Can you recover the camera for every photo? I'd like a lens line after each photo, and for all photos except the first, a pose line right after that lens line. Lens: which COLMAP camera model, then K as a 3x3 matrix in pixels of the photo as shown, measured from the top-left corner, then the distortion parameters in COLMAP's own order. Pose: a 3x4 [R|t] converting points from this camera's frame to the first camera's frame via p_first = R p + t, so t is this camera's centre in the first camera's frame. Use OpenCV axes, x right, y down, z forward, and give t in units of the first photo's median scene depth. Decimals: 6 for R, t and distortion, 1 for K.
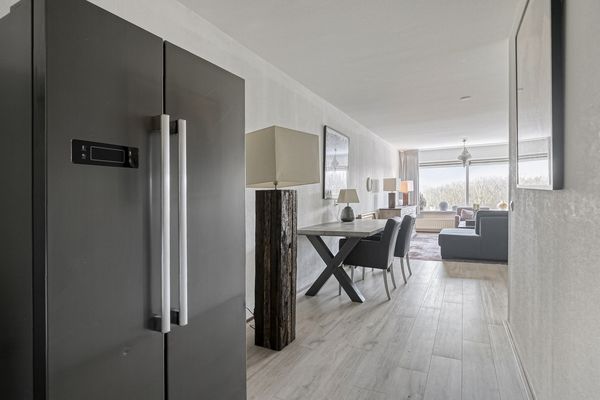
lens RADIAL K [[339.3, 0, 298.7], [0, 339.3, 201.1], [0, 0, 1]] dist [0.003804, 0.000075]
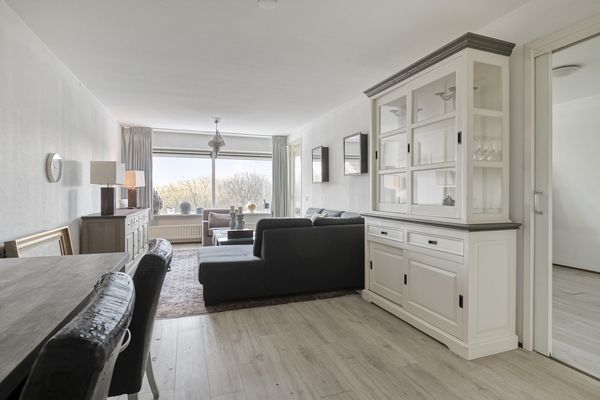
lens RADIAL K [[323.1, 0, 301.0], [0, 323.1, 201.5], [0, 0, 1]] dist [0.004674, 0.000640]
pose [[0.698980, 0.002469, 0.715137, 0.094077], [-0.007317, 0.999966, 0.003699, -0.004892], [-0.715104, -0.007818, 0.698975, 0.324967]]
